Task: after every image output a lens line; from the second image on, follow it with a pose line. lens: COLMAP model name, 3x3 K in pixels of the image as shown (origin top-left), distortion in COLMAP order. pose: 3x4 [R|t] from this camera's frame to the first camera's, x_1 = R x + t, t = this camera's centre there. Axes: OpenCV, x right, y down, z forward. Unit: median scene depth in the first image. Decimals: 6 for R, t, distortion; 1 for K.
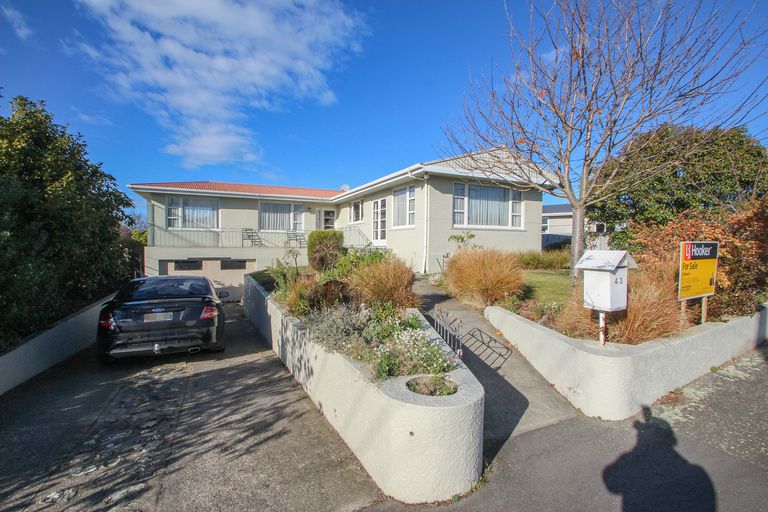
lens RADIAL K [[365.2, 0, 384.0], [0, 365.2, 256.0], [0, 0, 1]] dist [-0.000846, -0.000176]
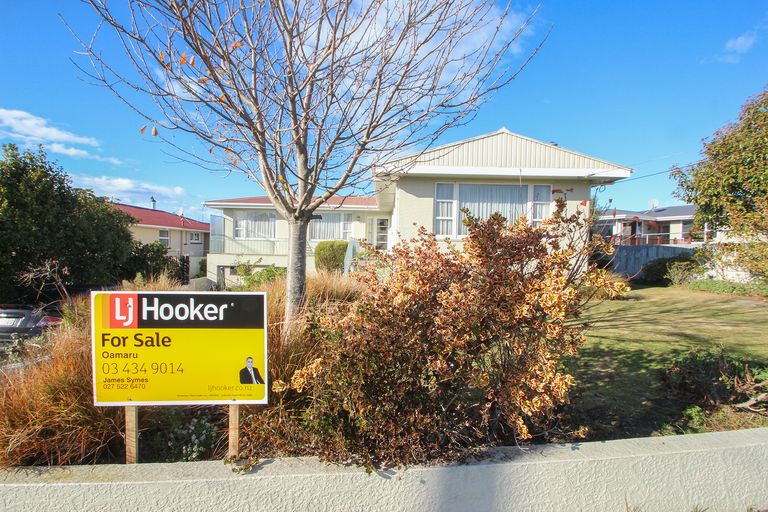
lens RADIAL K [[363.8, 0, 384.0], [0, 363.8, 256.0], [0, 0, 1]] dist [-0.052191, -0.000061]
pose [[0.912110, 0.019724, -0.409471, 0.330136], [-0.025543, 0.999635, -0.008746, -0.023002], [0.409150, 0.018436, 0.912281, 0.165779]]
